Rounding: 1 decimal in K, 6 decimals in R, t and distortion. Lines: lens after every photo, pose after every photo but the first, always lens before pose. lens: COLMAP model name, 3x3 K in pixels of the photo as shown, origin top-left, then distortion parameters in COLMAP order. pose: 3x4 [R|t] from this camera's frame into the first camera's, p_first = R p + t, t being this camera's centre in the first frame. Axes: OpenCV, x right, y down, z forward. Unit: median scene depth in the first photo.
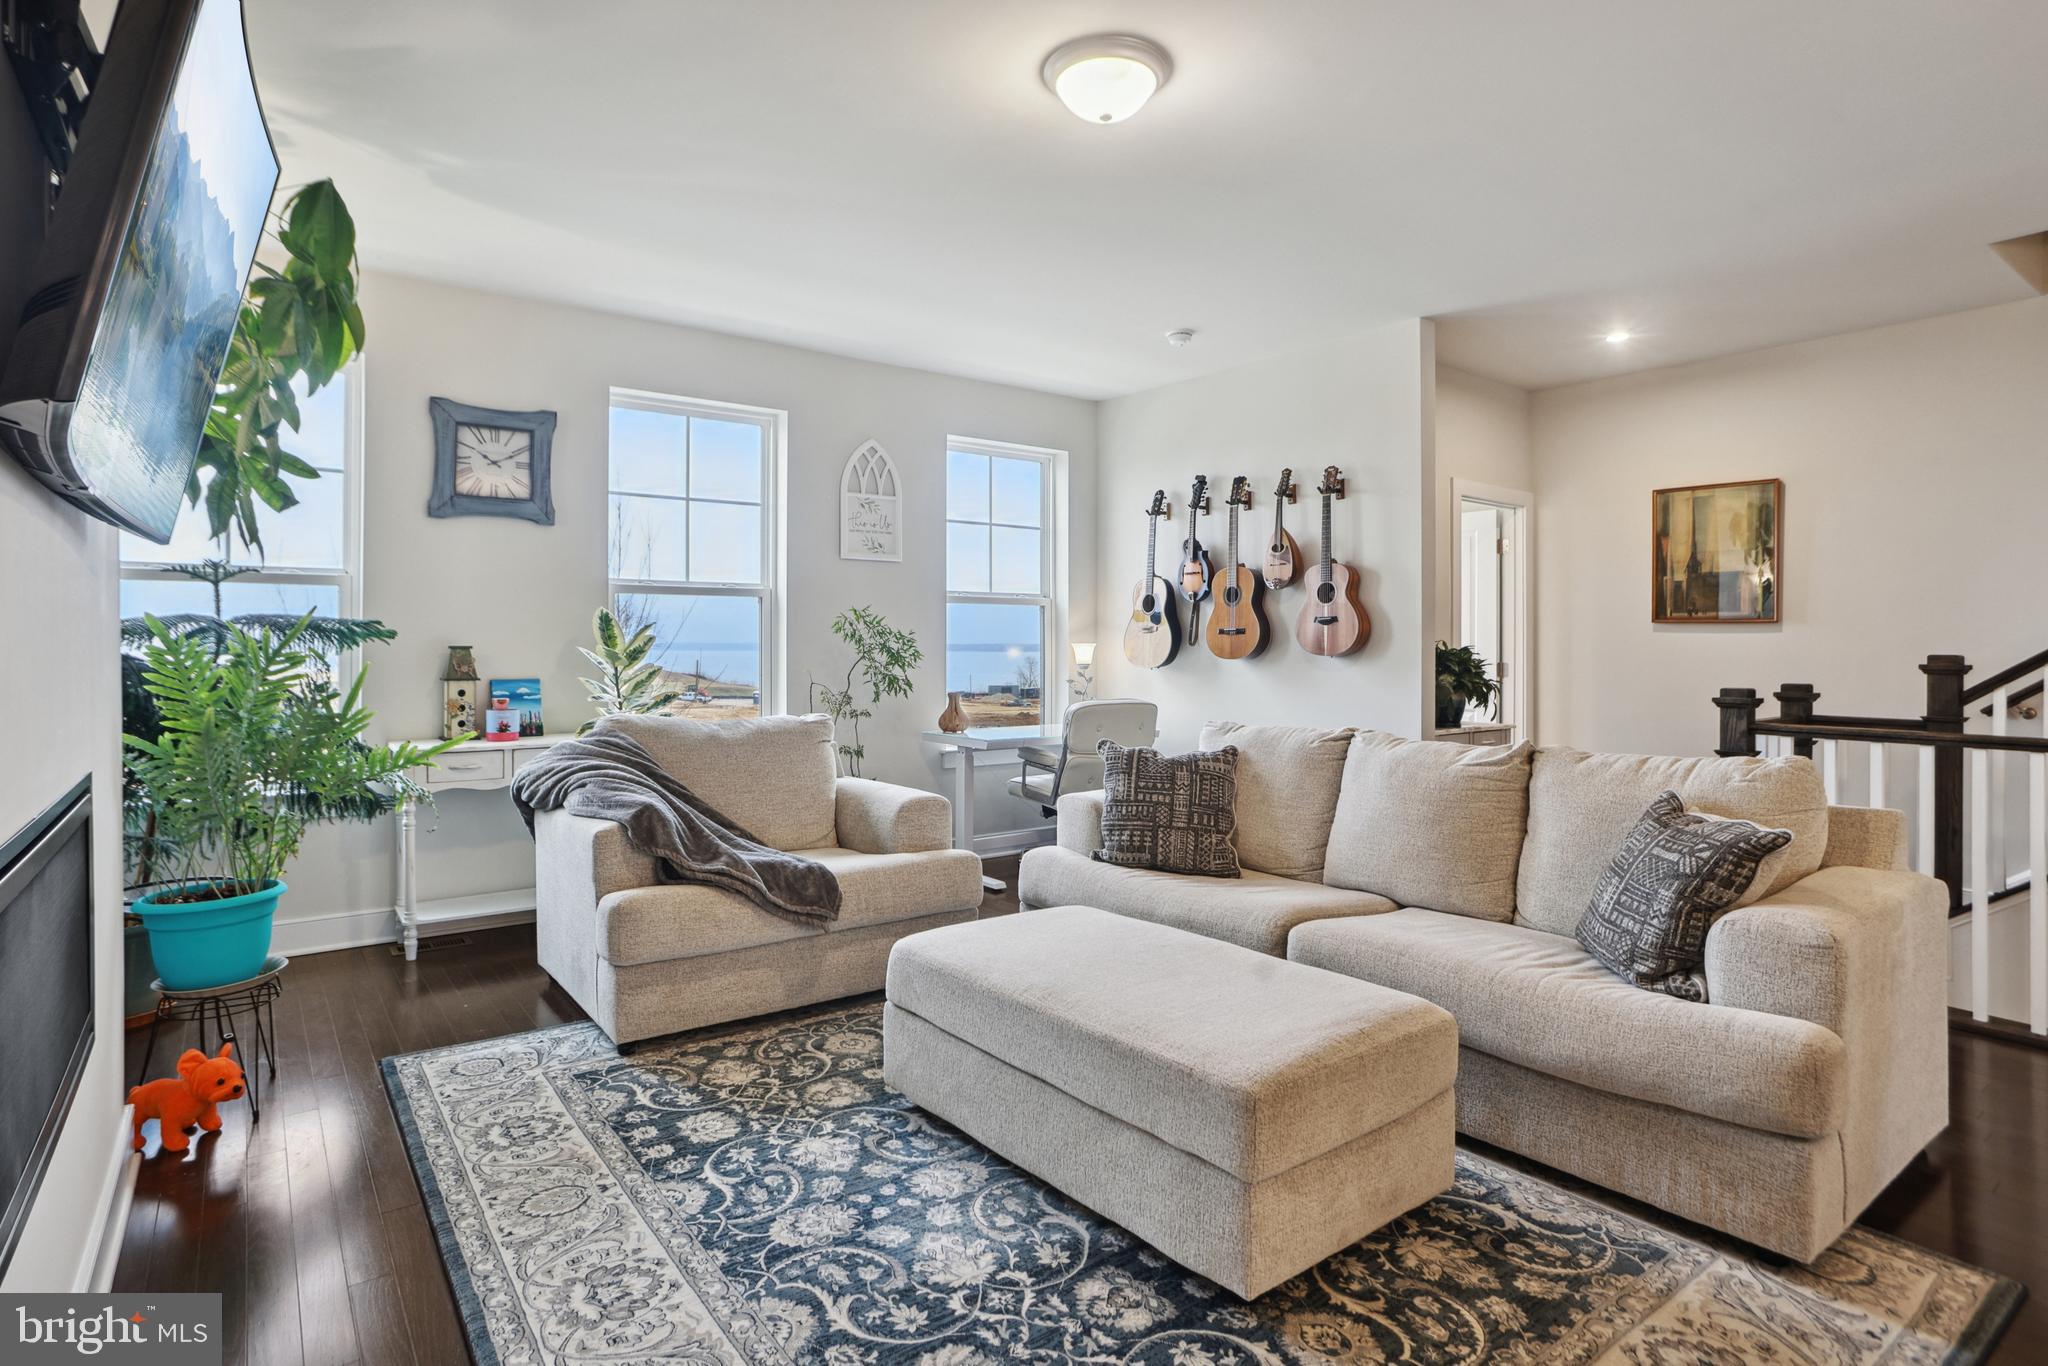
lens RADIAL K [[1048.6, 0, 1024.0], [0, 1048.6, 683.0], [0, 0, 1]] dist [-0.077580, 0.049593]
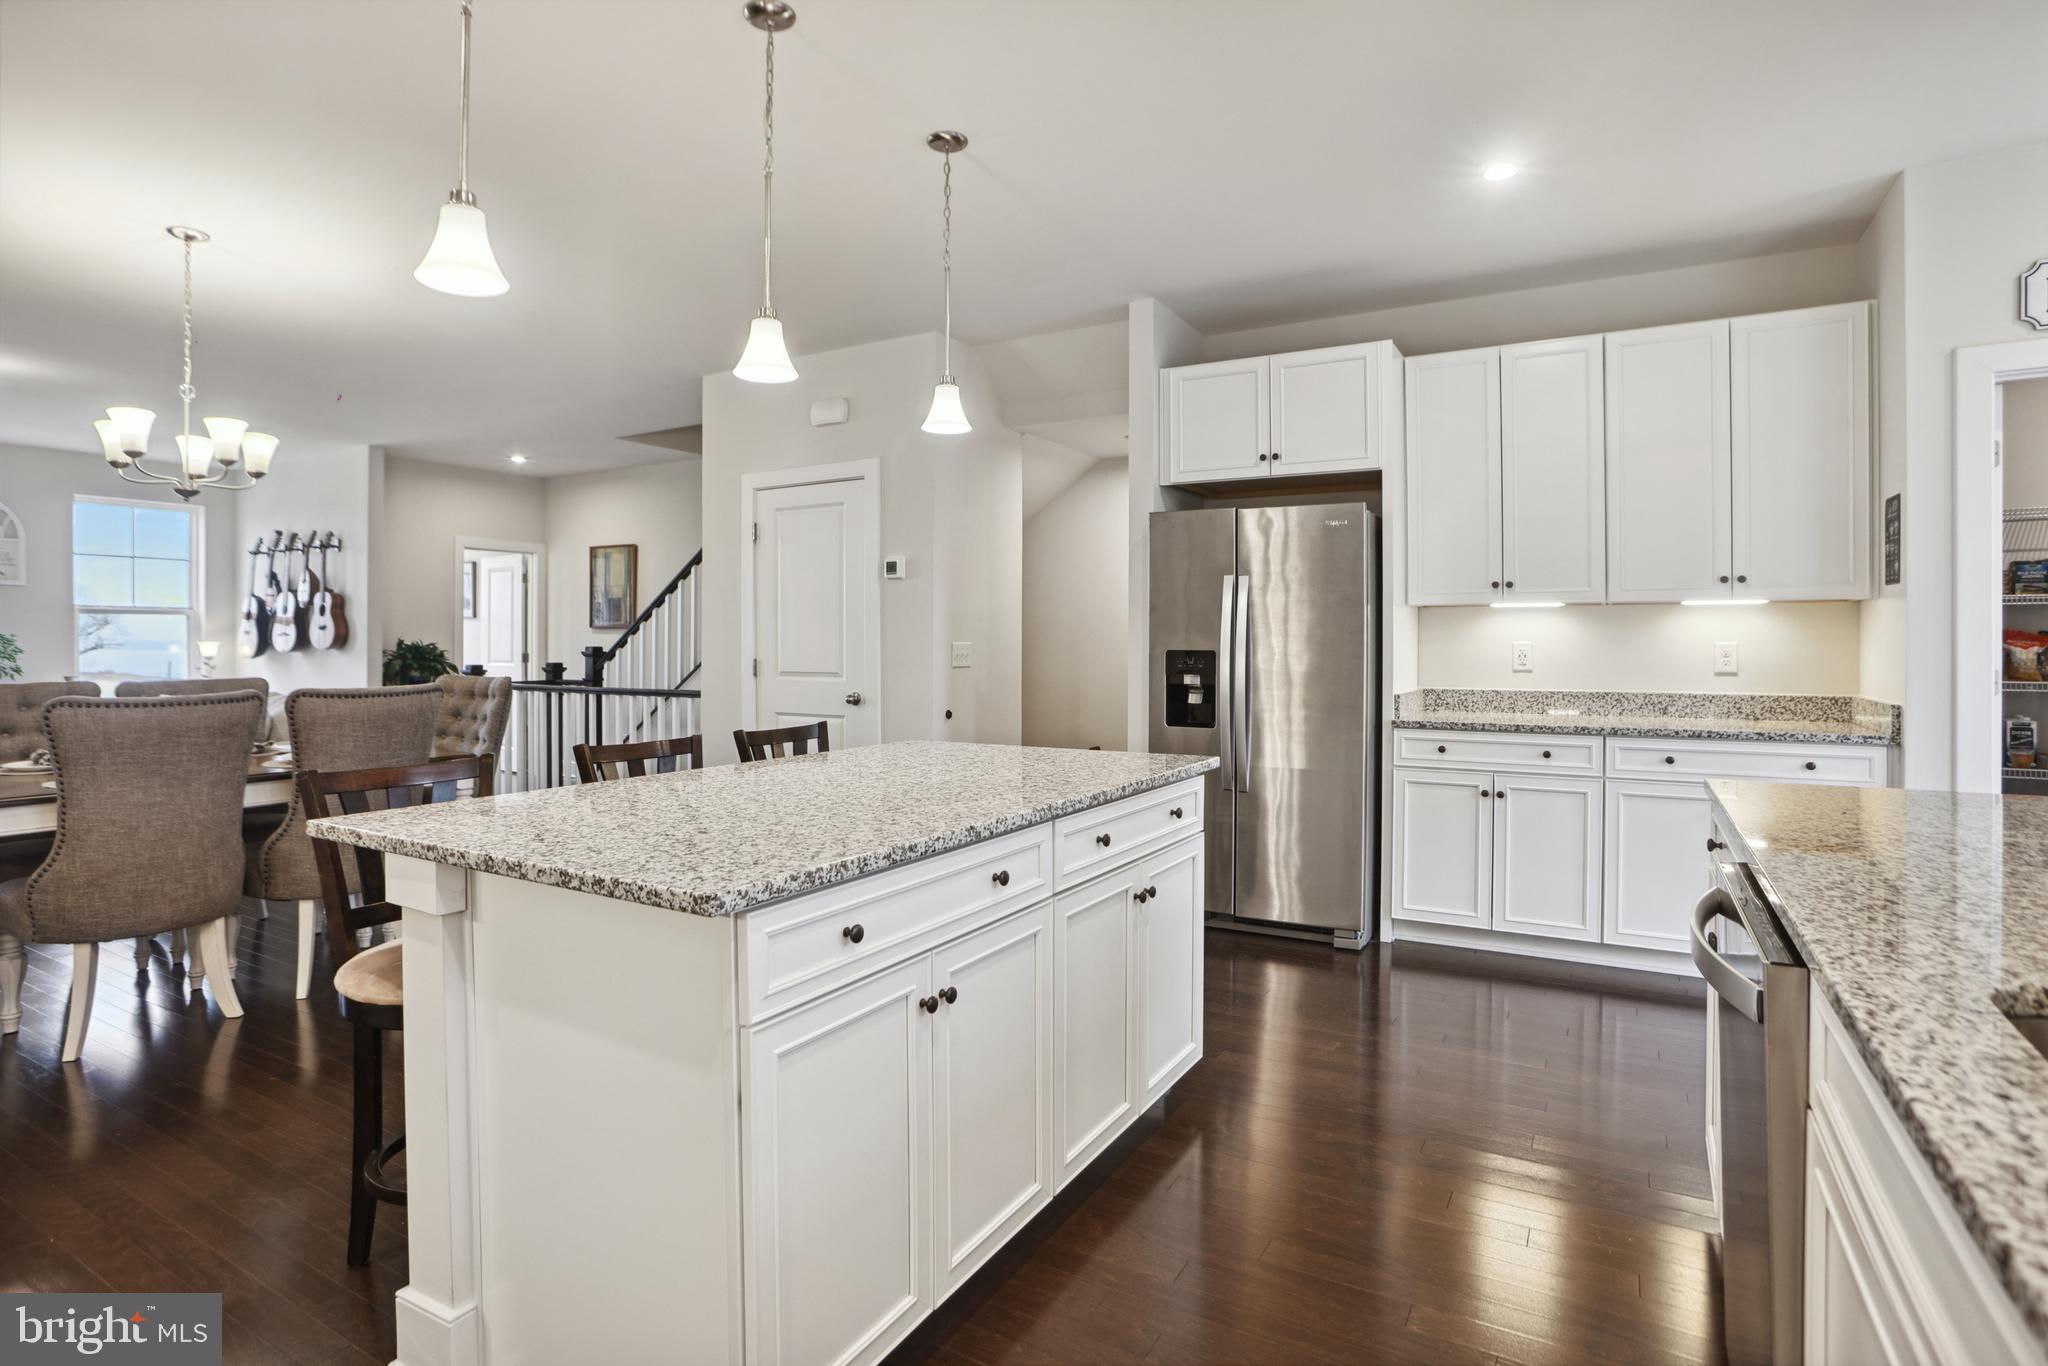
lens RADIAL K [[1031.5, 0, 1023.9], [0, 1031.5, 653.6], [0, 0, 1]] dist [-0.078024, 0.031645]
pose [[0.918989, -0.006604, 0.394229, 0.700297], [0.016309, 0.999641, -0.021273, 0.031868], [-0.393947, 0.025979, 0.918766, -0.871259]]
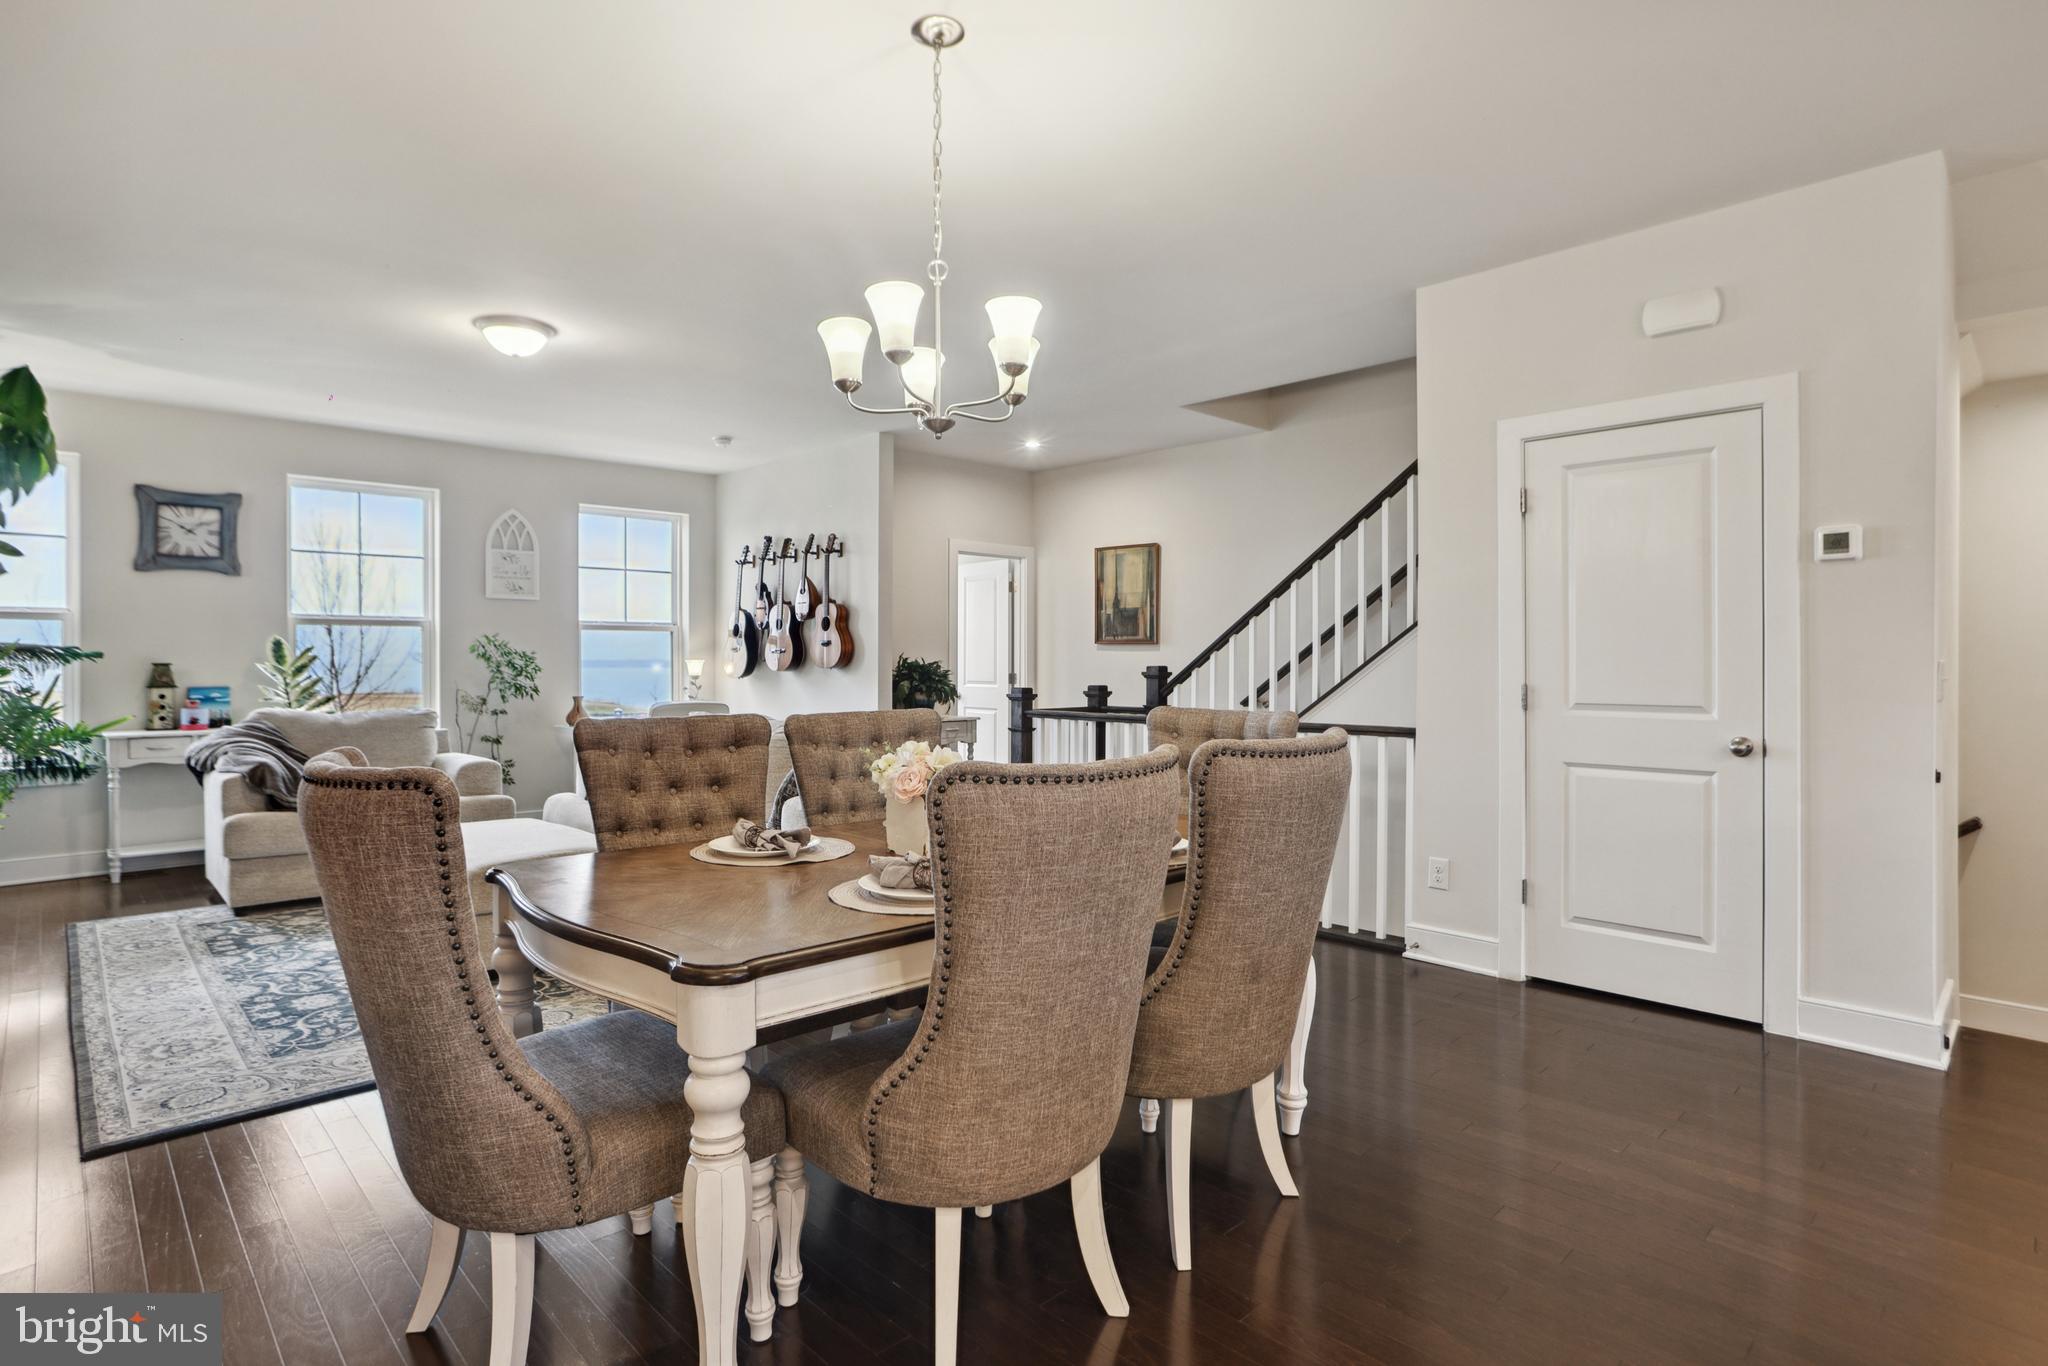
lens RADIAL K [[1048.6, 0, 1024.0], [0, 1048.6, 683.0], [0, 0, 1]] dist [-0.077580, 0.049593]
pose [[0.992933, -0.004179, 0.118600, 0.402245], [0.005988, 0.999871, -0.014902, 0.016904], [-0.118522, 0.015507, 0.992830, -0.452683]]
